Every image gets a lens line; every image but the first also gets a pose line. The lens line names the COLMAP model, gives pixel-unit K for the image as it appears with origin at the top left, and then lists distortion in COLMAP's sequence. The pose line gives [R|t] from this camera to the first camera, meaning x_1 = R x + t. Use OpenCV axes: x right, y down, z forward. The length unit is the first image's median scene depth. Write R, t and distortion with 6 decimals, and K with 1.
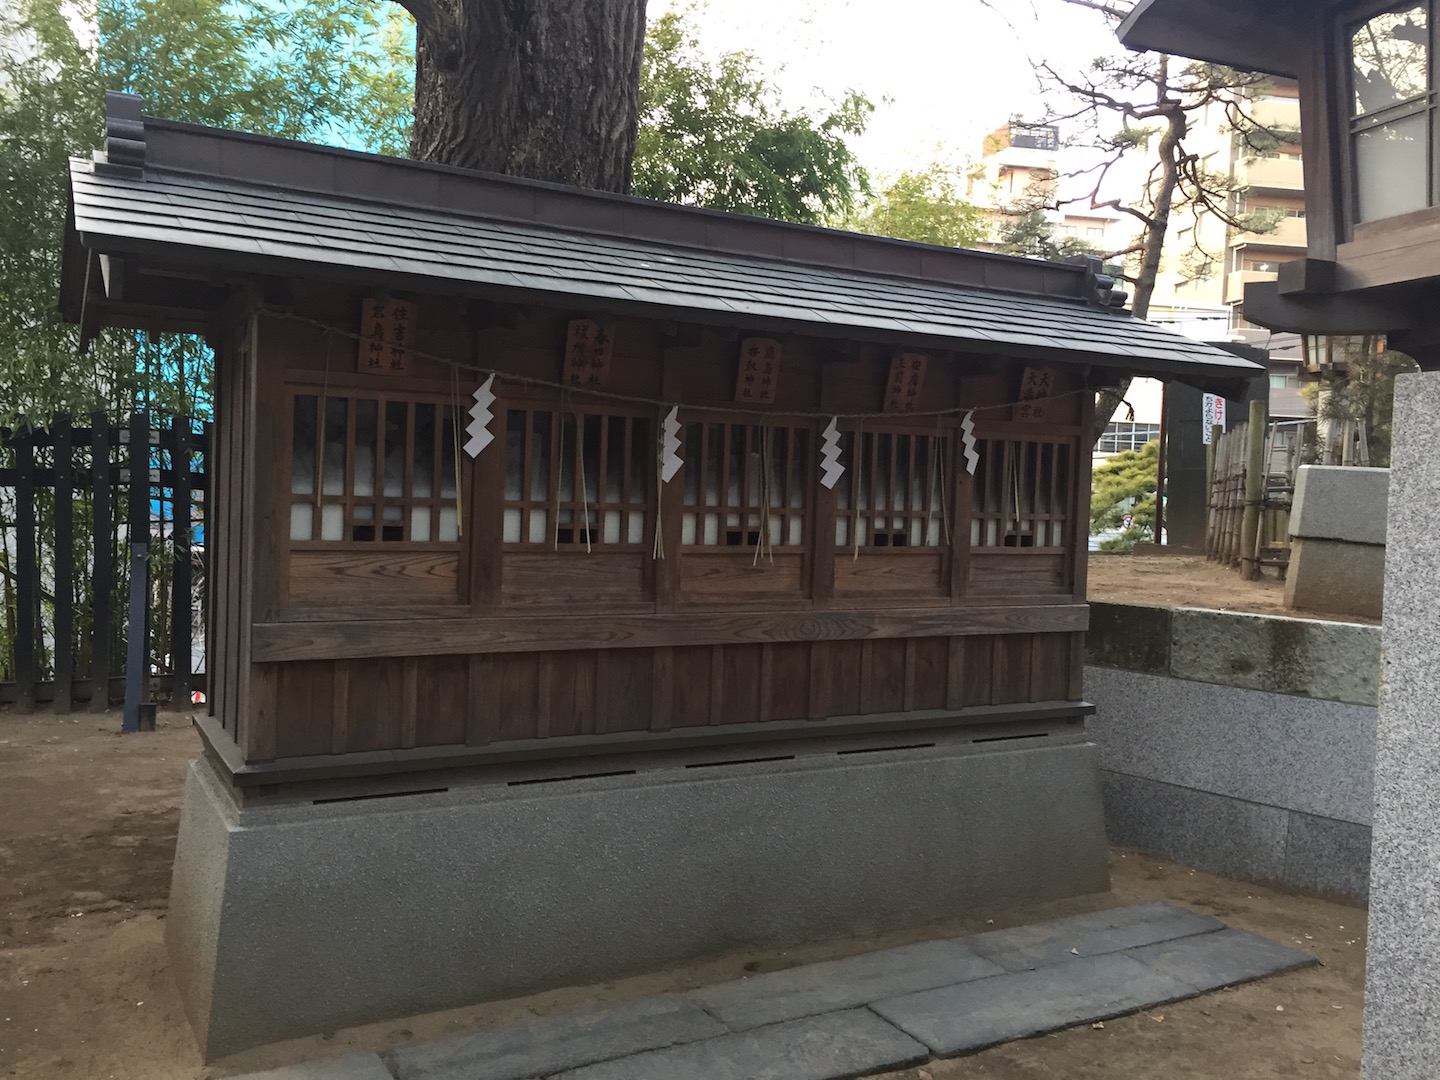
lens RADIAL K [[1202.6, 0, 720.0], [0, 1202.6, 540.0], [0, 0, 1]] dist [0.001131, 0.000694]
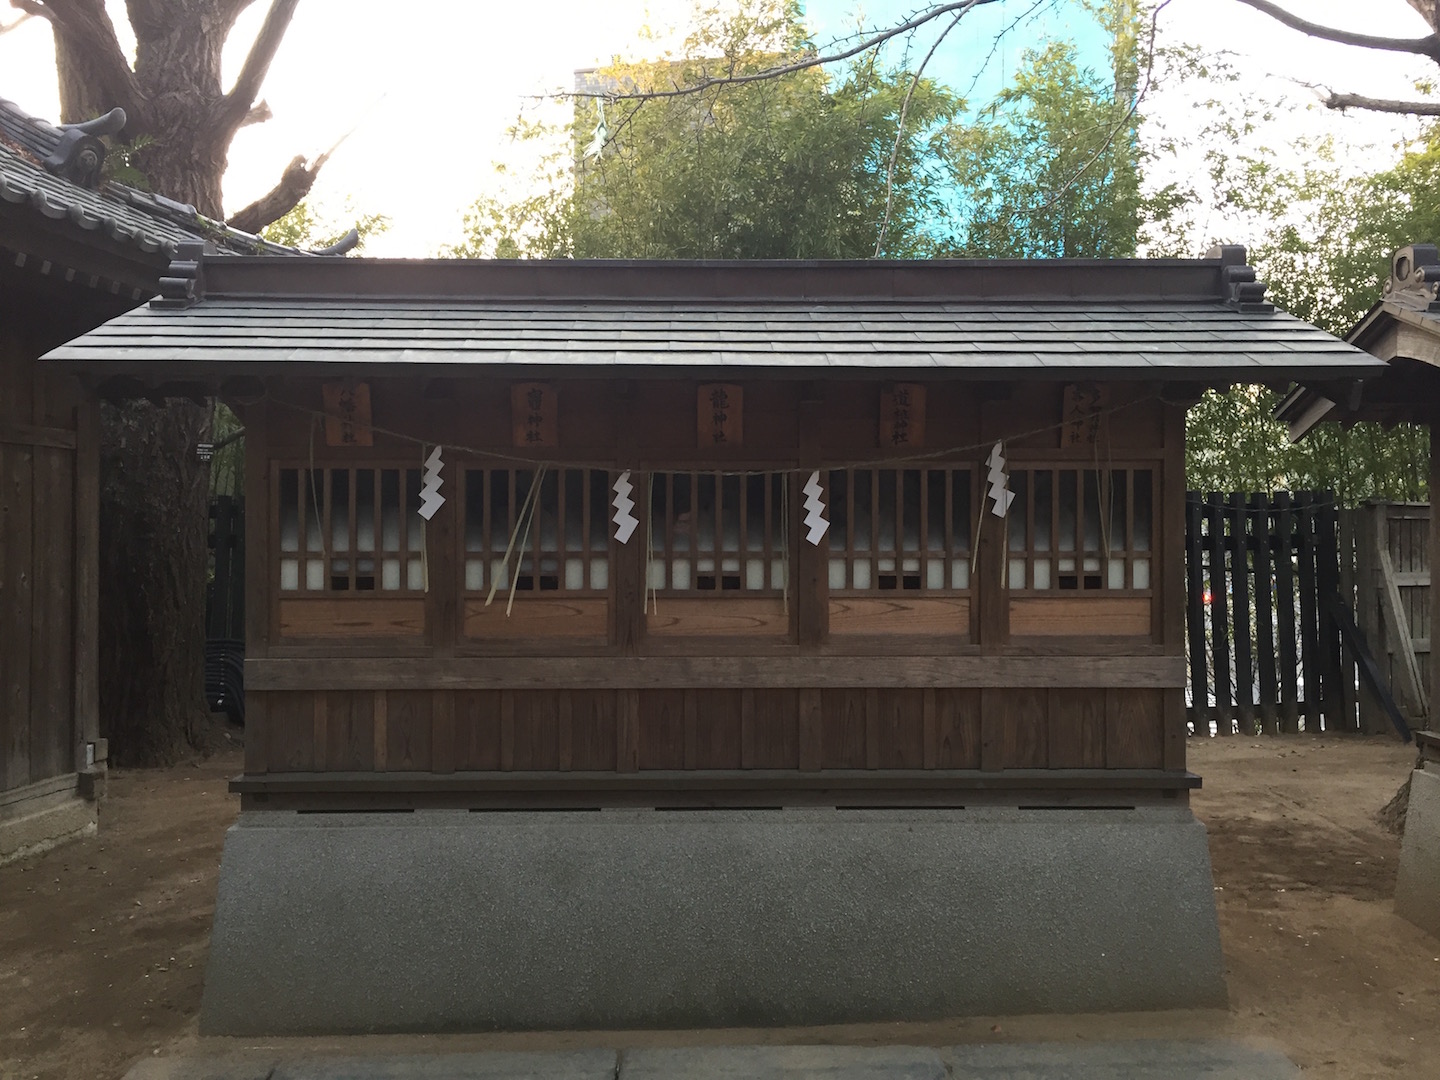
lens RADIAL K [[1038.3, 0, 720.0], [0, 1038.3, 540.0], [0, 0, 1]] dist [-0.004492, -0.001112]
pose [[0.880478, -0.032456, -0.472976, 0.383934], [0.010720, 0.998762, -0.048580, 0.004211], [0.473967, 0.037703, 0.879735, 0.213151]]
